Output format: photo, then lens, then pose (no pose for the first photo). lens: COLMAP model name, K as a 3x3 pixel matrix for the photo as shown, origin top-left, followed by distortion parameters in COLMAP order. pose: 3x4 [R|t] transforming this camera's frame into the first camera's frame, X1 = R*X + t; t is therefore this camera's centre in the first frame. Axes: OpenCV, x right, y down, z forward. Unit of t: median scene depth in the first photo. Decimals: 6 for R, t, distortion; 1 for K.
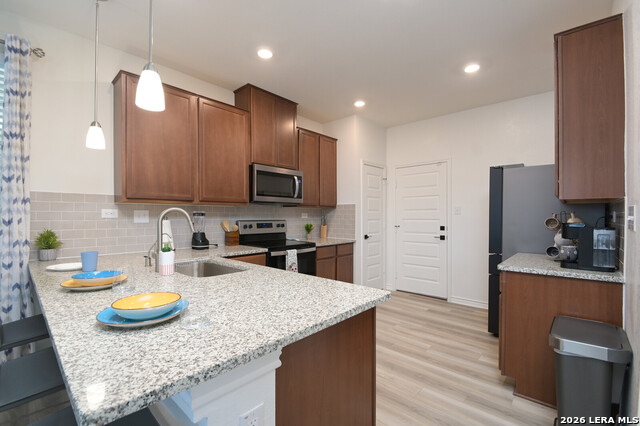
lens RADIAL K [[285.6, 0, 316.9], [0, 285.6, 217.6], [0, 0, 1]] dist [-0.008412, -0.005456]
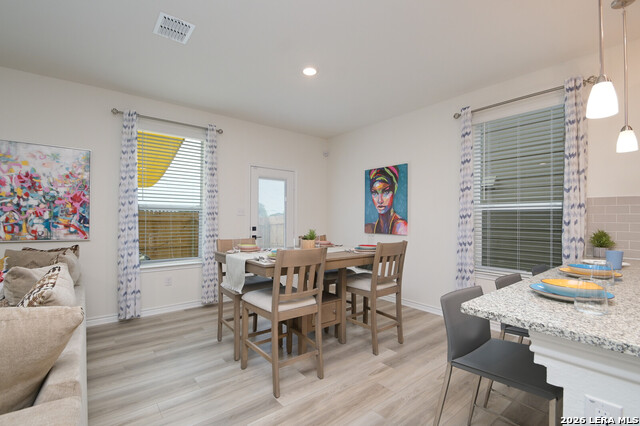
lens RADIAL K [[285.6, 0, 320.0], [0, 285.6, 219.3], [0, 0, 1]] dist [-0.008412, -0.005456]
pose [[-0.149528, -0.001325, -0.988757, 0.244251], [-0.011757, 0.999931, 0.000438, 0.008037], [0.988688, 0.011690, -0.149533, 0.035704]]
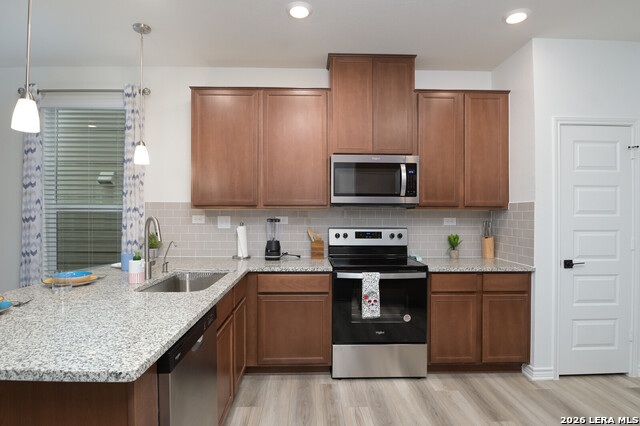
lens RADIAL K [[342.1, 0, 318.7], [0, 342.1, 216.7], [0, 0, 1]] dist [-0.016847, -0.001869]
pose [[0.688590, 0.002066, -0.725148, 0.451585], [-0.006745, 0.999971, -0.003556, -0.019722], [0.725120, 0.007340, 0.688583, 0.360714]]
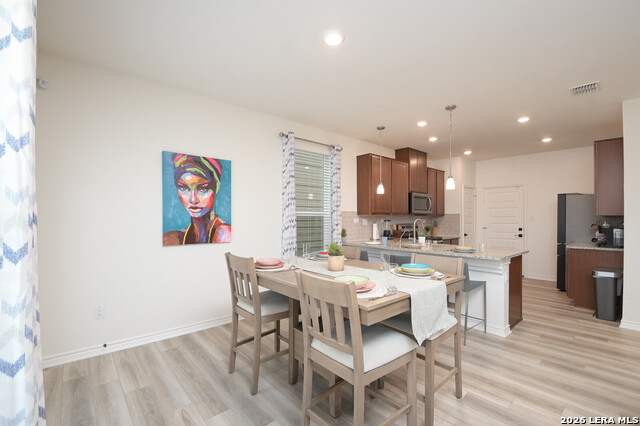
lens RADIAL K [[285.6, 0, 312.7], [0, 285.6, 216.2], [0, 0, 1]] dist [-0.008412, -0.005456]
pose [[0.992239, 0.000328, -0.124346, -0.654869], [-0.002150, 0.999892, -0.014522, -0.012428], [0.124328, 0.014676, 0.992133, -0.891664]]
